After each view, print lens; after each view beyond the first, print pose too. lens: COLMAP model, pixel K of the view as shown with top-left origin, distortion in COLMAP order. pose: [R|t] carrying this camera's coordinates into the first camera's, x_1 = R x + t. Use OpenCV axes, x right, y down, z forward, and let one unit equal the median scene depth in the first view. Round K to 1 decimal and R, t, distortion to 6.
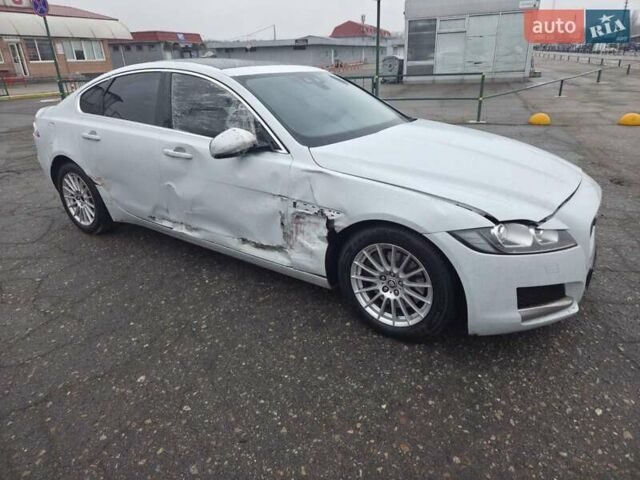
lens RADIAL K [[459.6, 0, 318.0], [0, 459.6, 252.5], [0, 0, 1]] dist [0.050782, -0.004312]
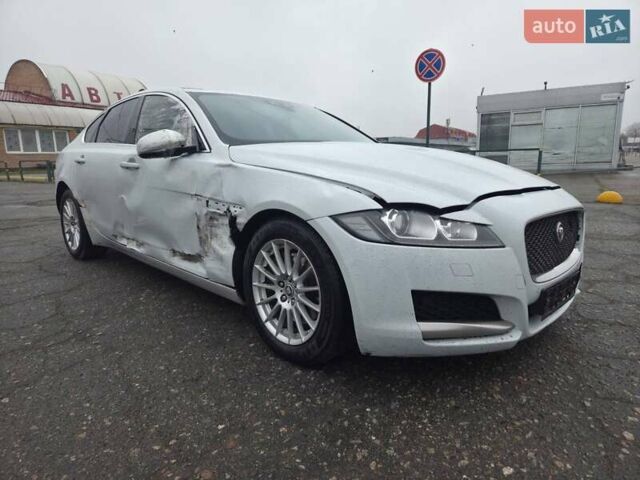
lens RADIAL K [[459.6, 0, 318.0], [0, 459.6, 252.5], [0, 0, 1]] dist [0.050782, -0.004312]
pose [[0.978187, 0.055758, -0.200104, 0.359591], [-0.096462, 0.975068, -0.199845, 0.155159], [0.183972, 0.214788, 0.959177, 0.187078]]
